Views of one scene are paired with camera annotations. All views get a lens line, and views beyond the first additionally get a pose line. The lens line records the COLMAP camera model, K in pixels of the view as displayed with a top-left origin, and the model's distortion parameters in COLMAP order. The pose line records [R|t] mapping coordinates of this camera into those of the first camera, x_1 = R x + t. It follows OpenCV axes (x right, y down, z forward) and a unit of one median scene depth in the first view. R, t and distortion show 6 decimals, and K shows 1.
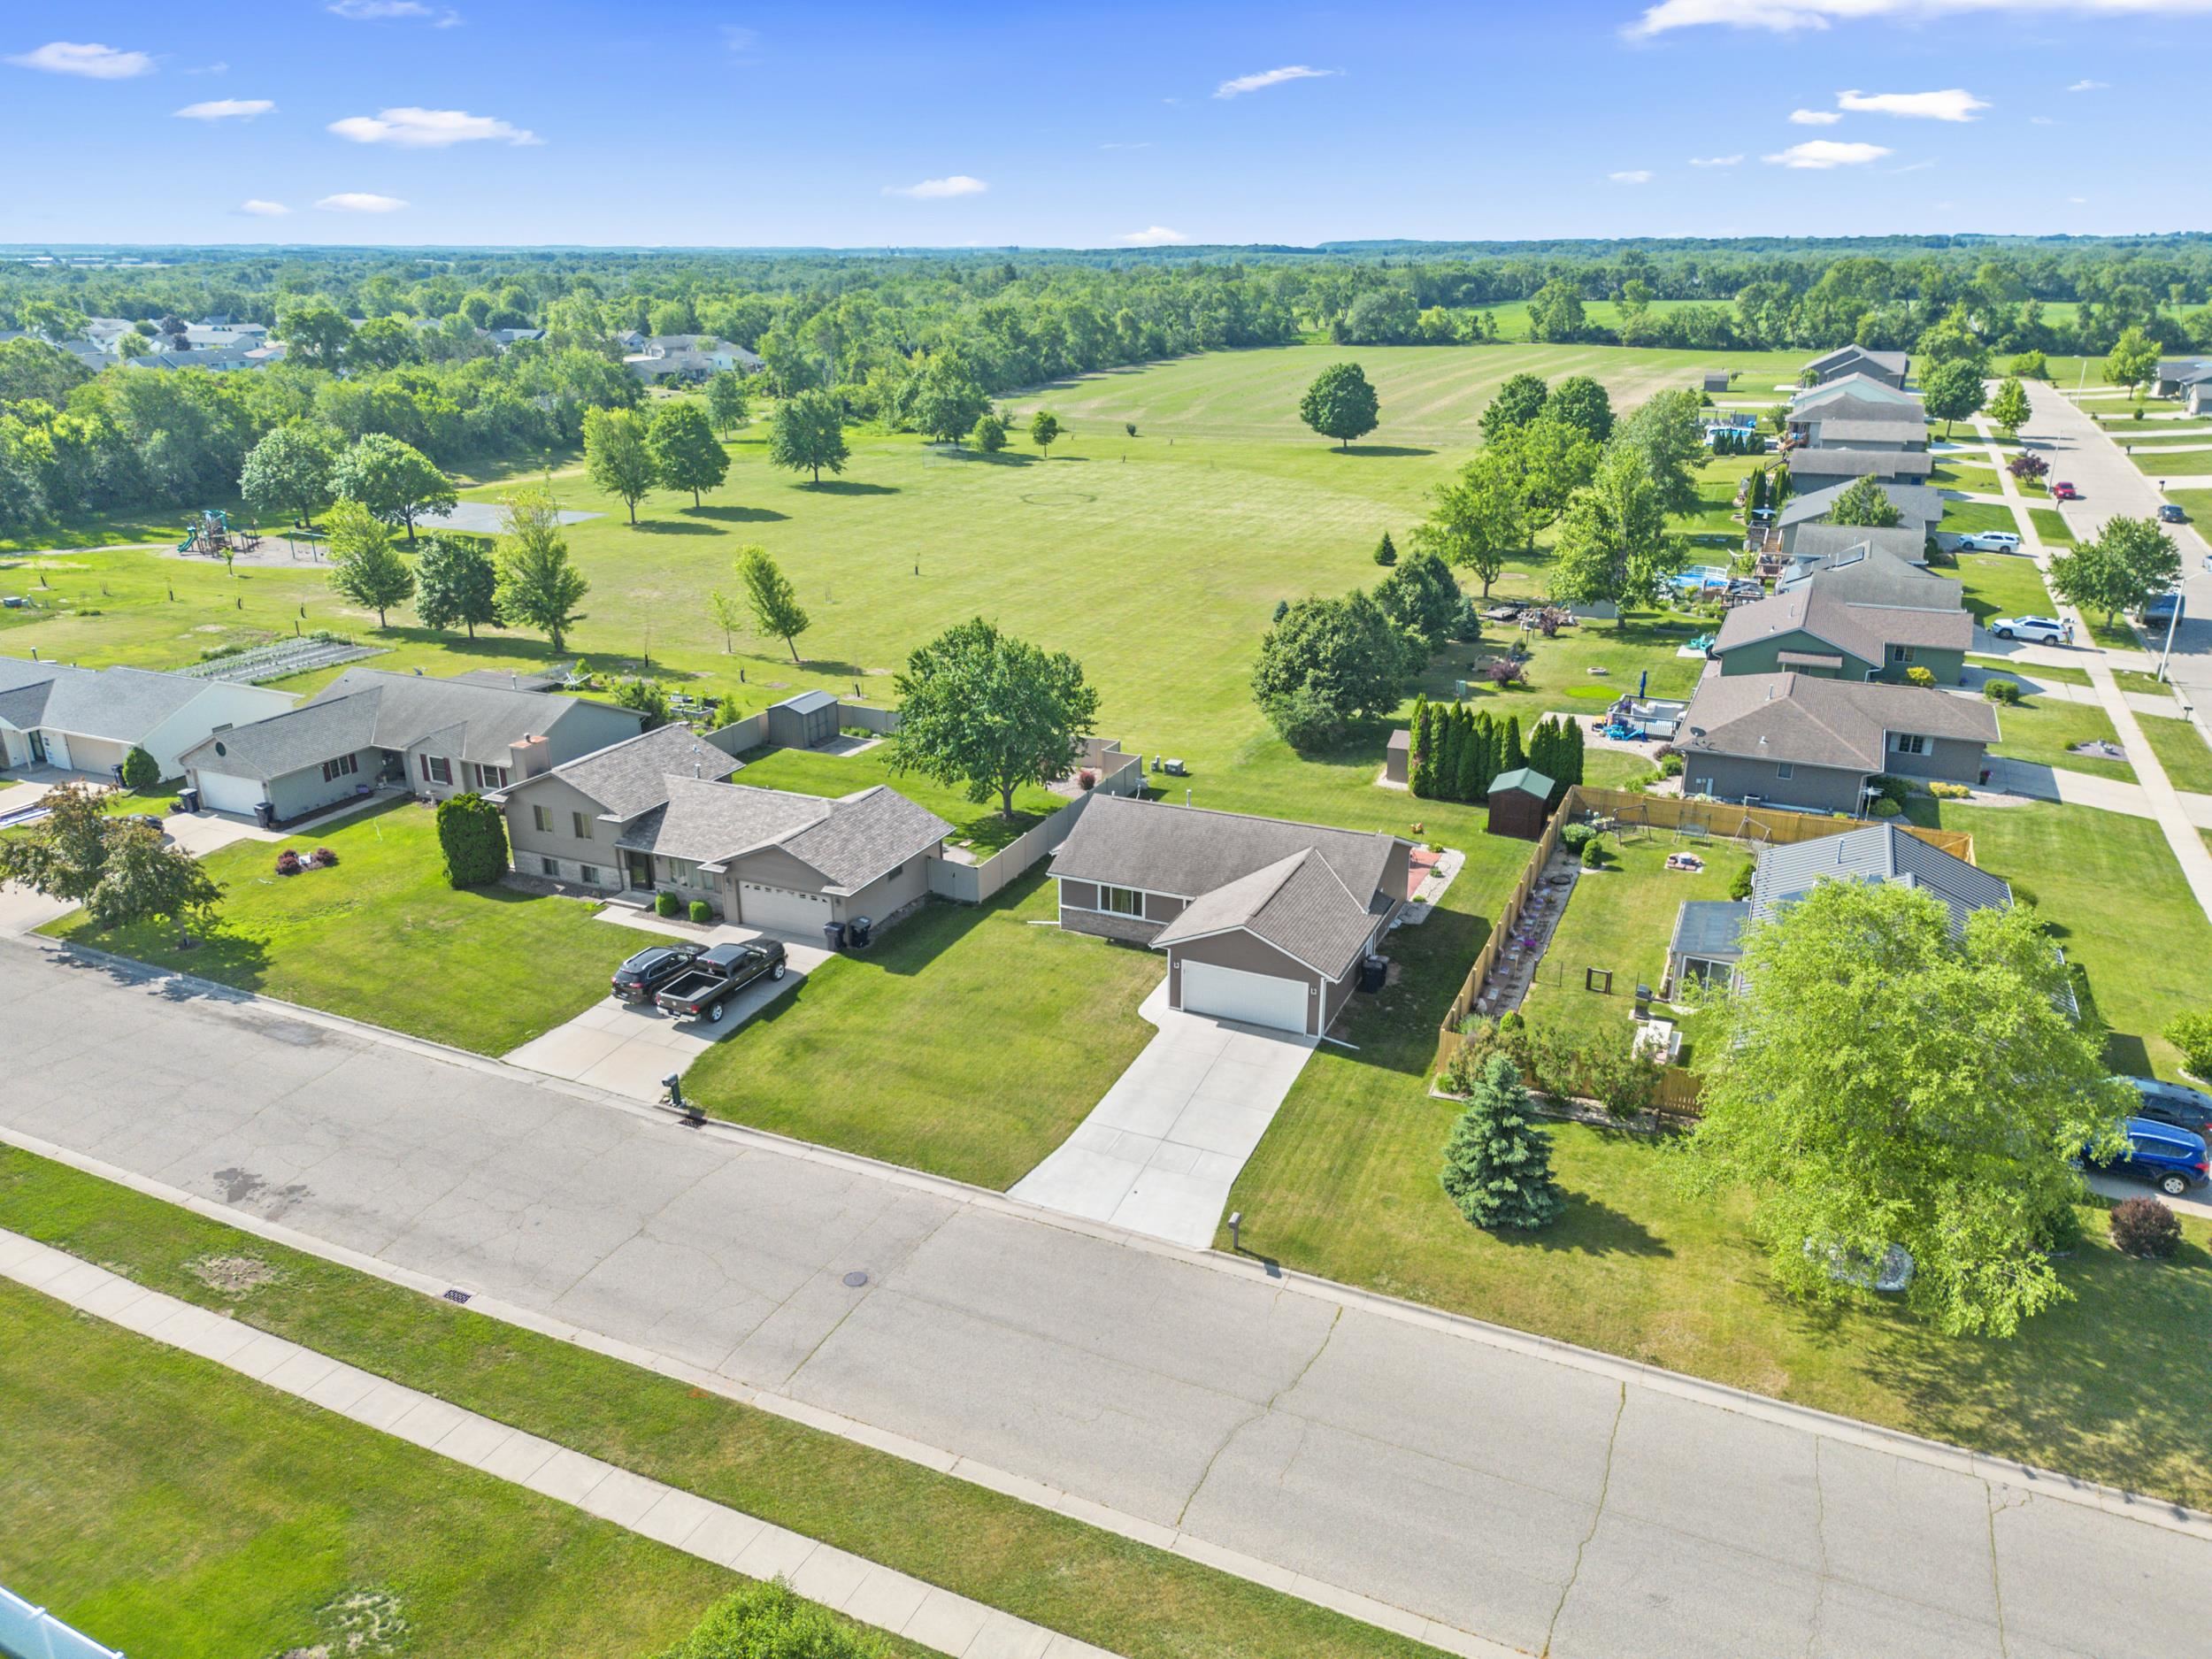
lens RADIAL K [[1570.3, 0, 1091.7], [0, 1570.3, 822.1], [0, 0, 1]] dist [0.061720, -0.060366]
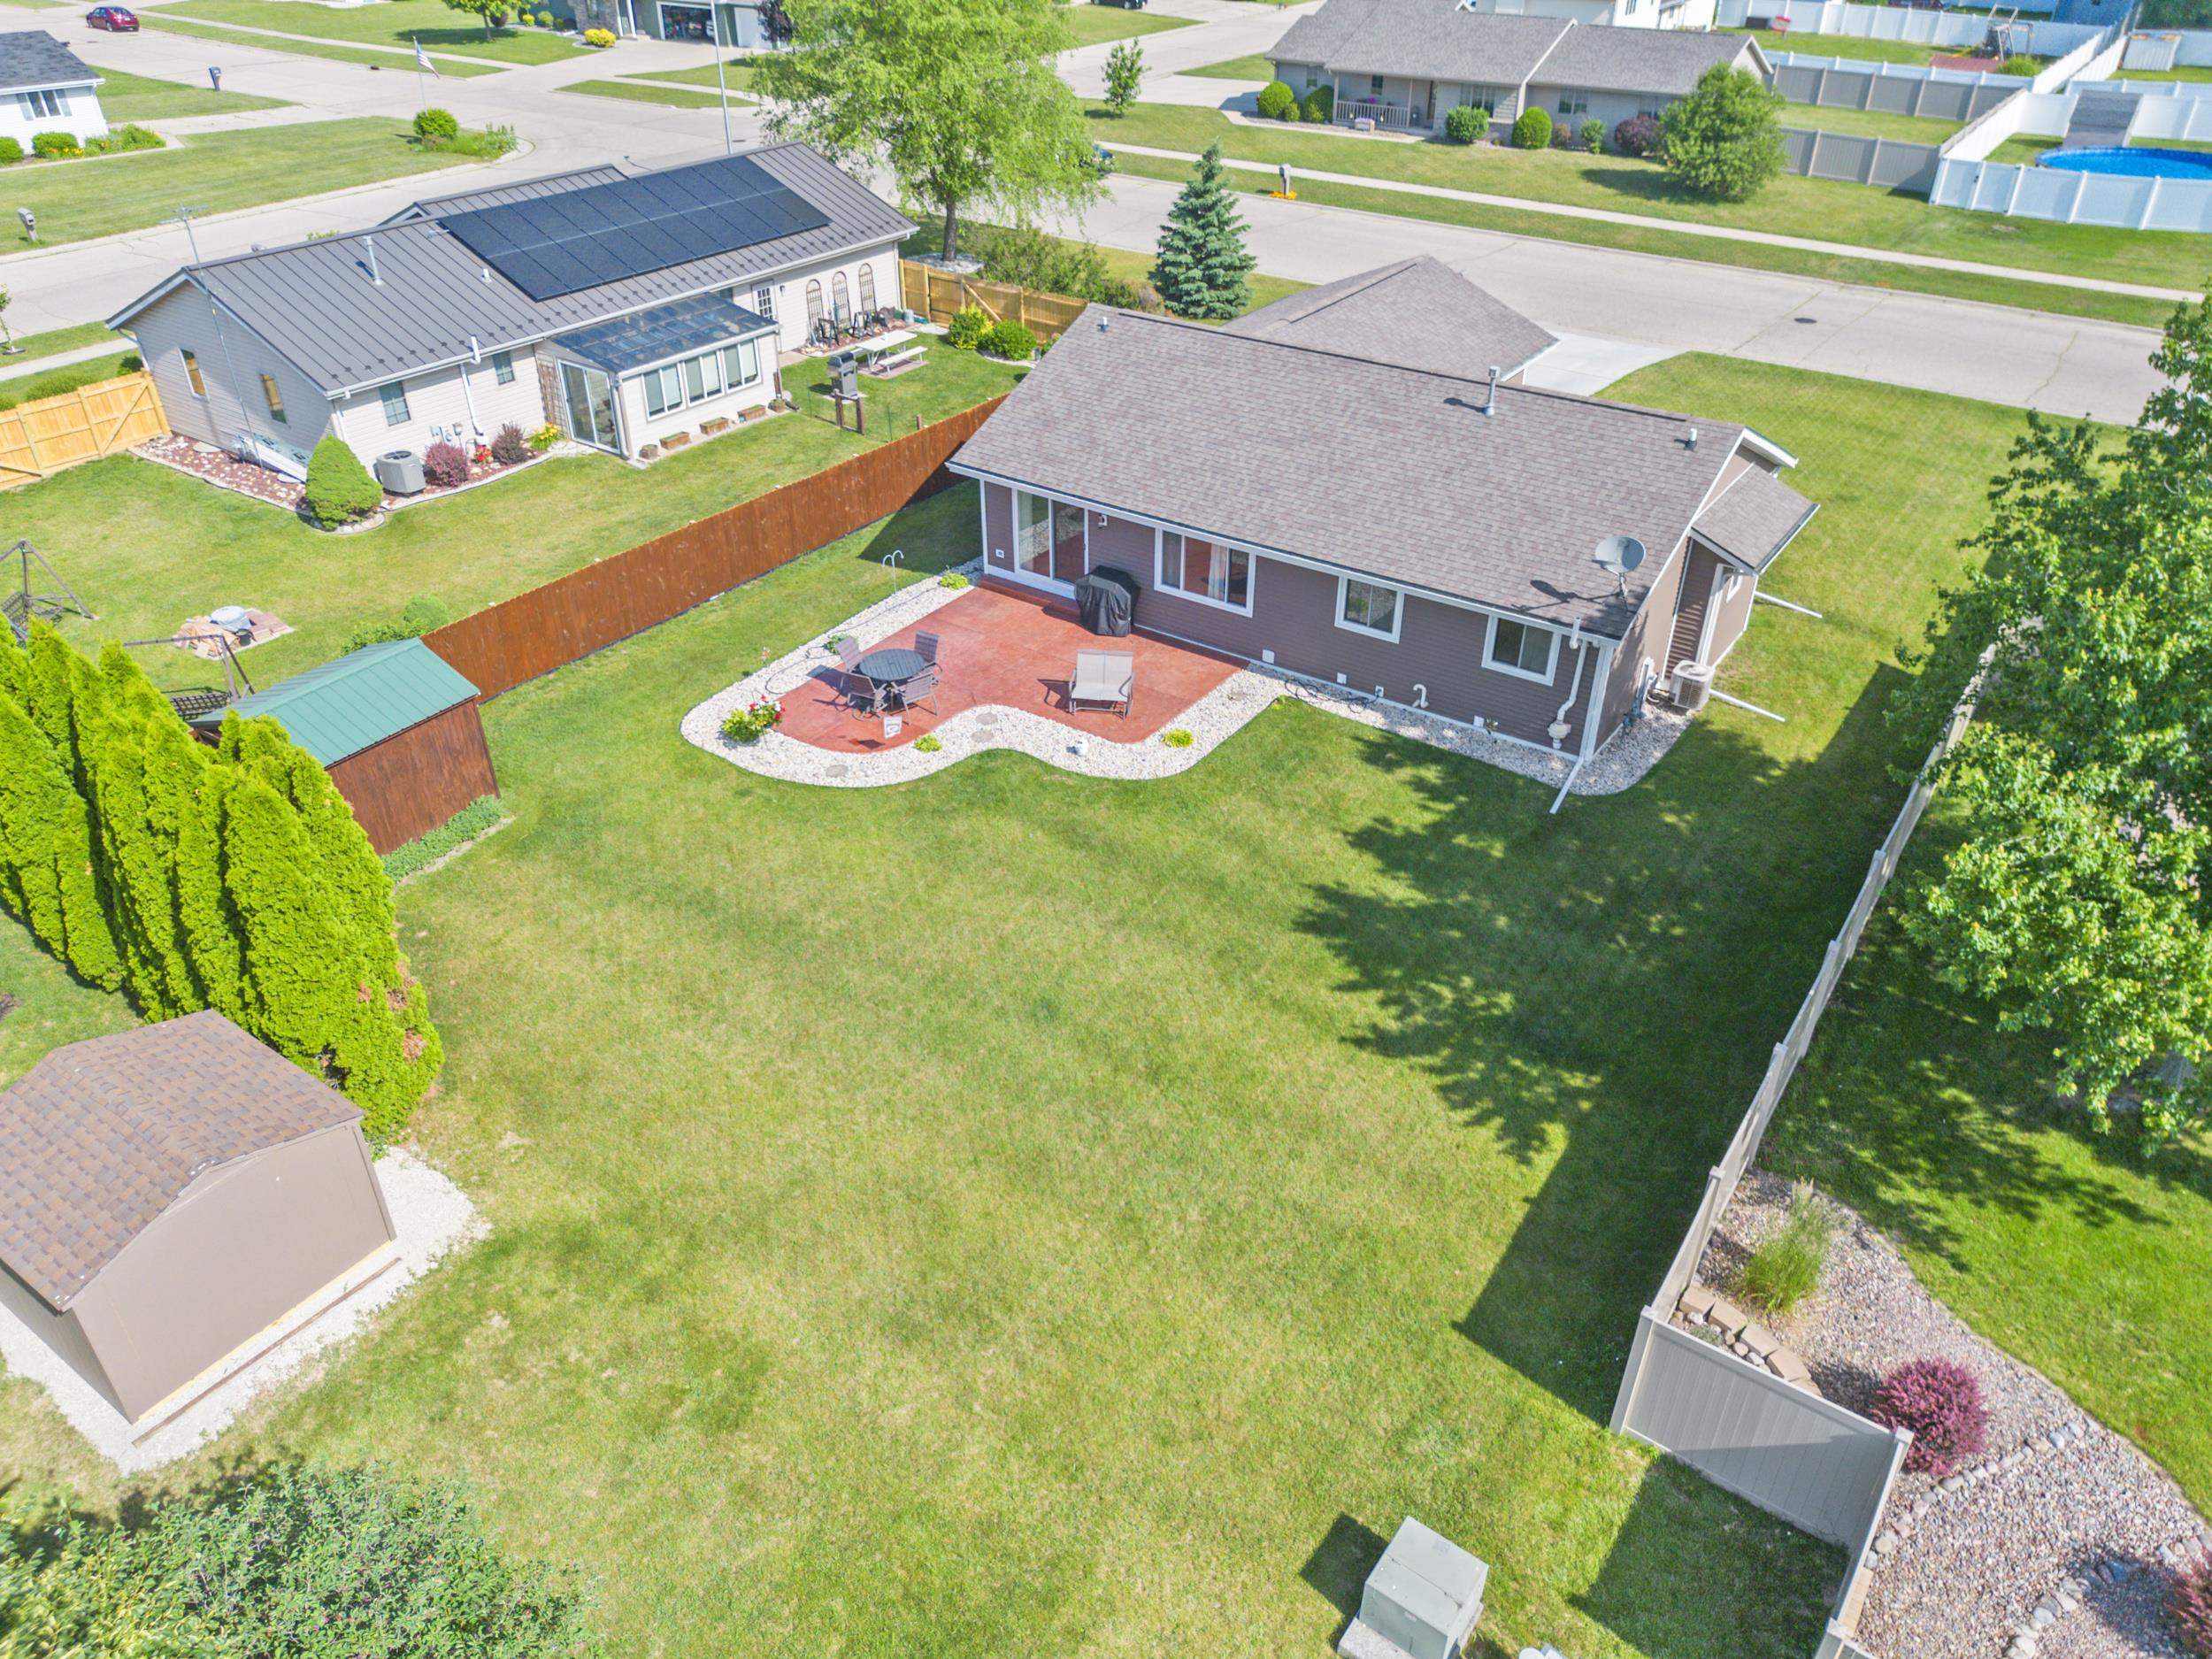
lens RADIAL K [[1570.3, 0, 1091.7], [0, 1570.3, 822.1], [0, 0, 1]] dist [0.061720, -0.060366]
pose [[-0.981182, -0.098164, 0.166269, 0.099191], [0.073631, 0.605822, 0.792186, -0.323128], [-0.178494, 0.789521, -0.587194, 1.570023]]
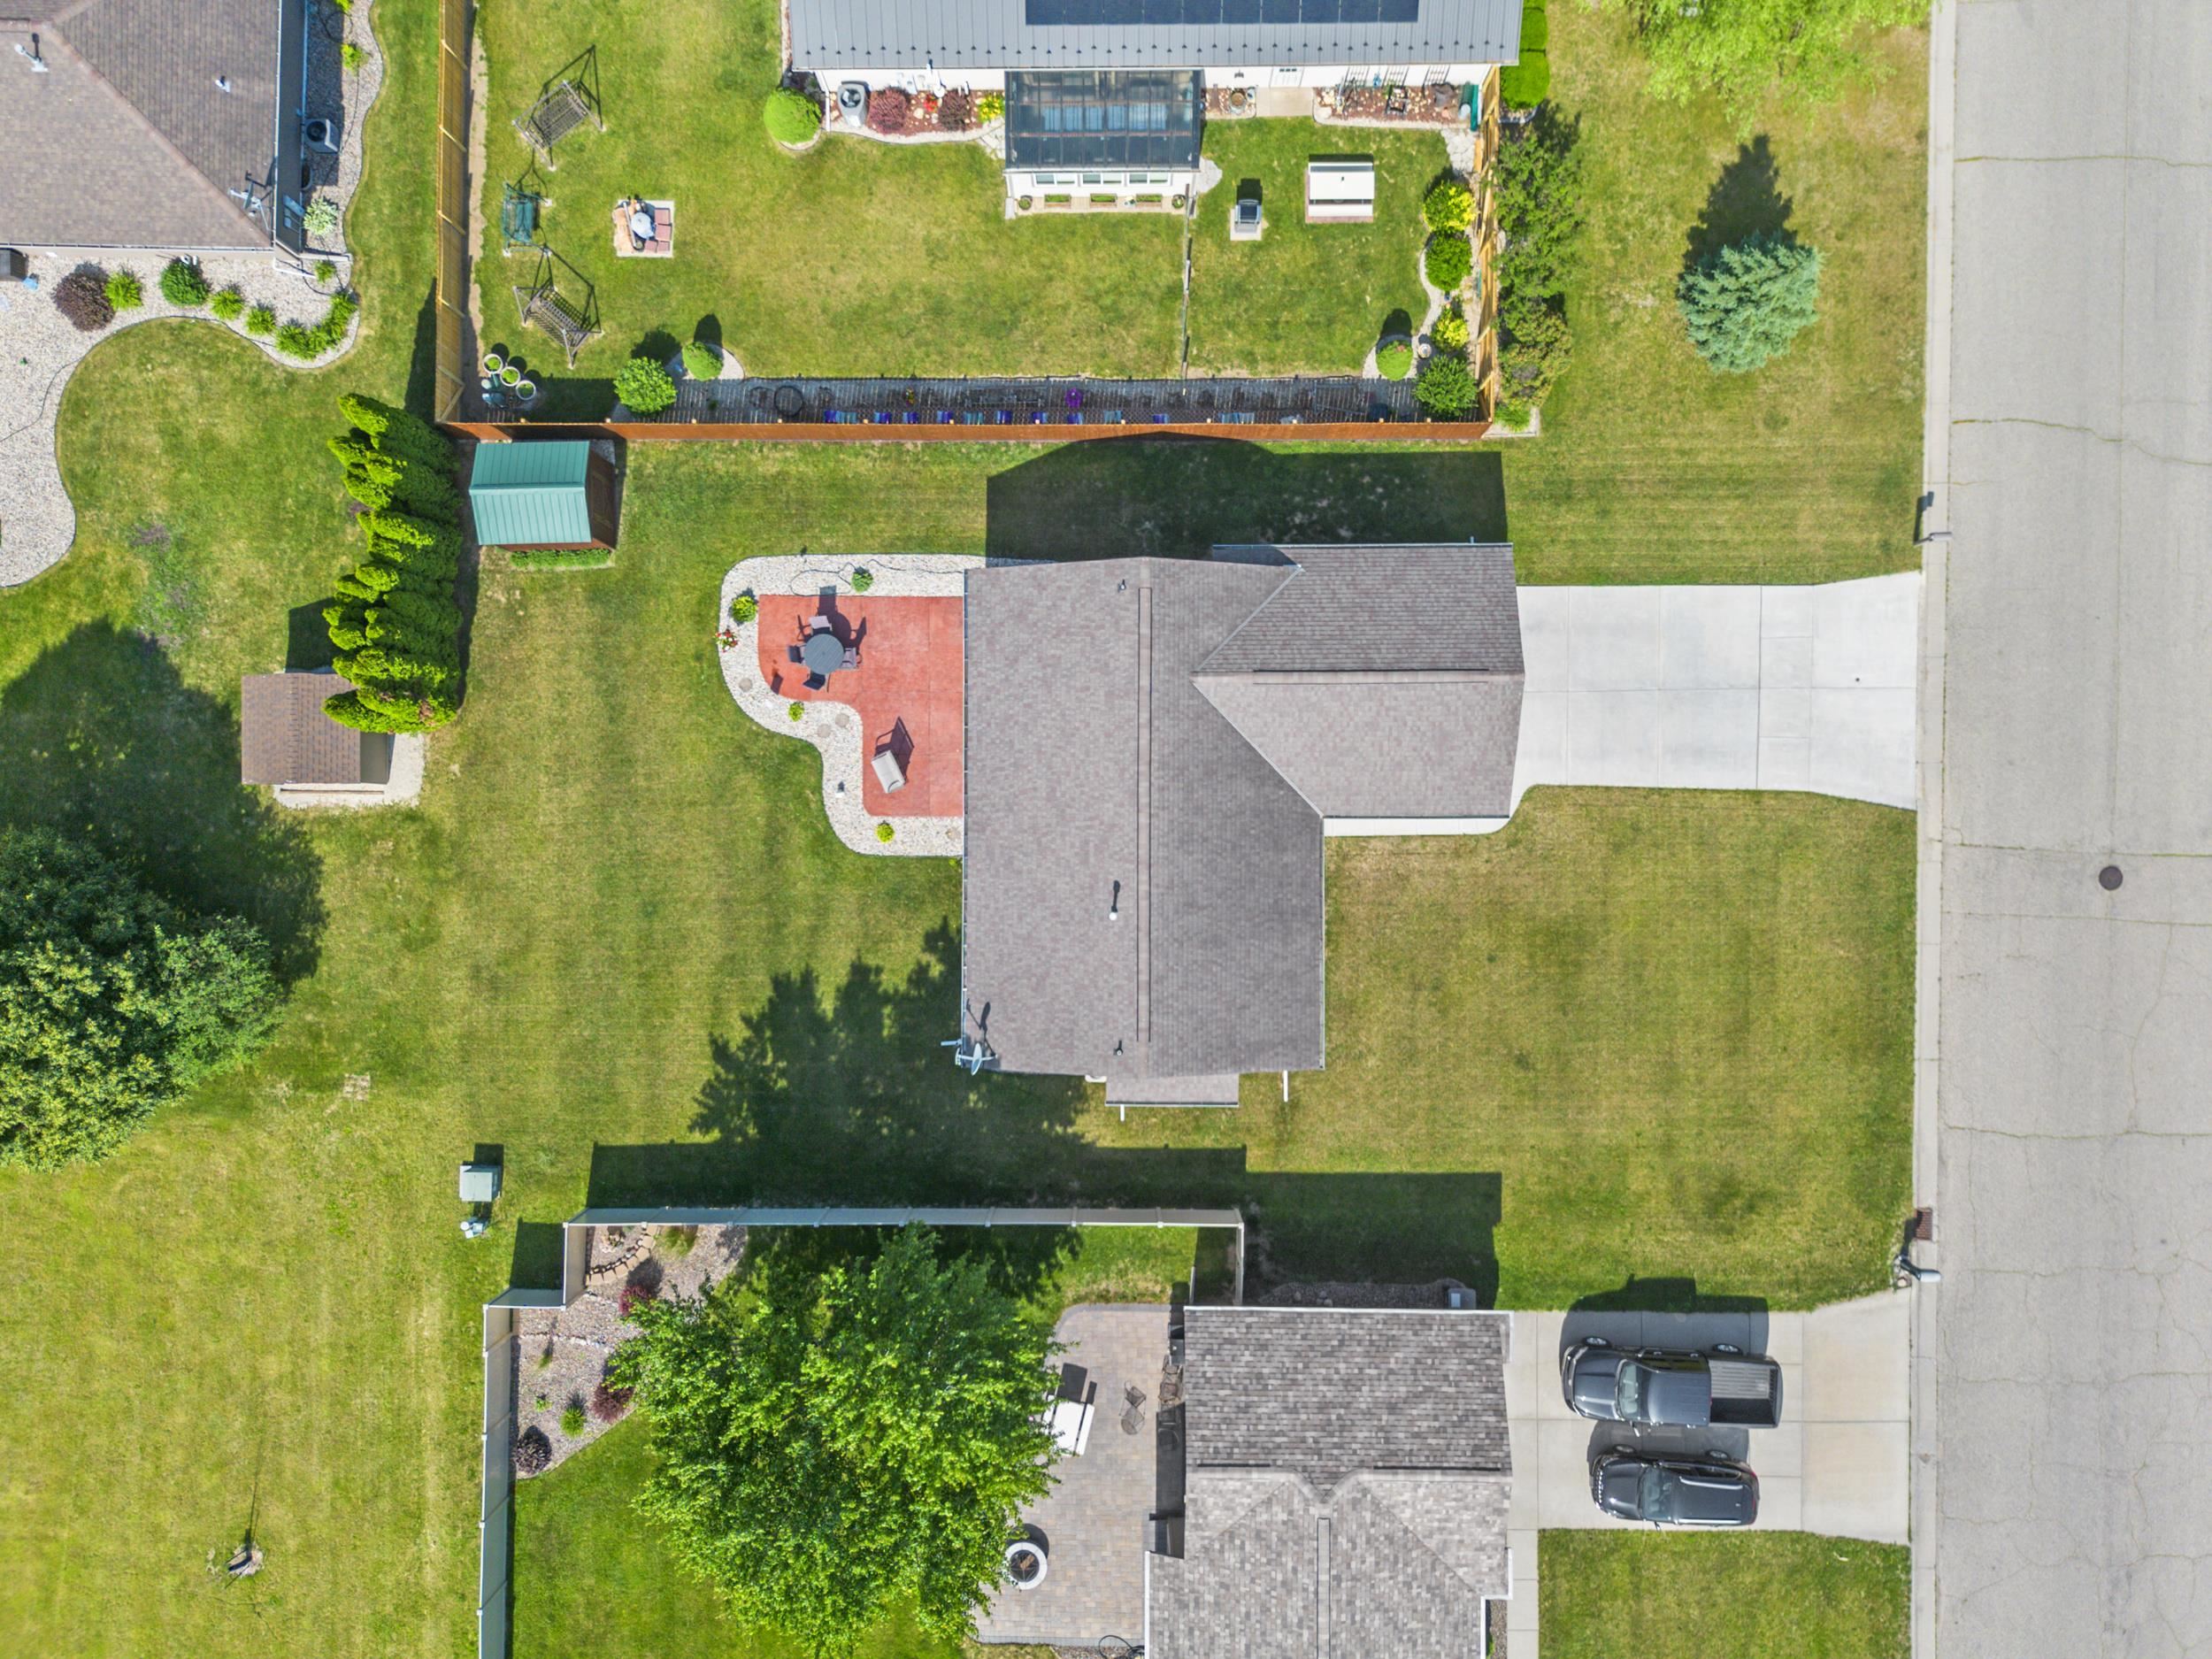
lens RADIAL K [[1570.3, 0, 1091.7], [0, 1570.3, 822.1], [0, 0, 1]] dist [0.061720, -0.060366]
pose [[-0.413275, -0.910460, 0.016306, 0.103020], [0.316177, -0.126679, 0.940205, -0.661798], [-0.853953, 0.393718, 0.340220, 0.927625]]
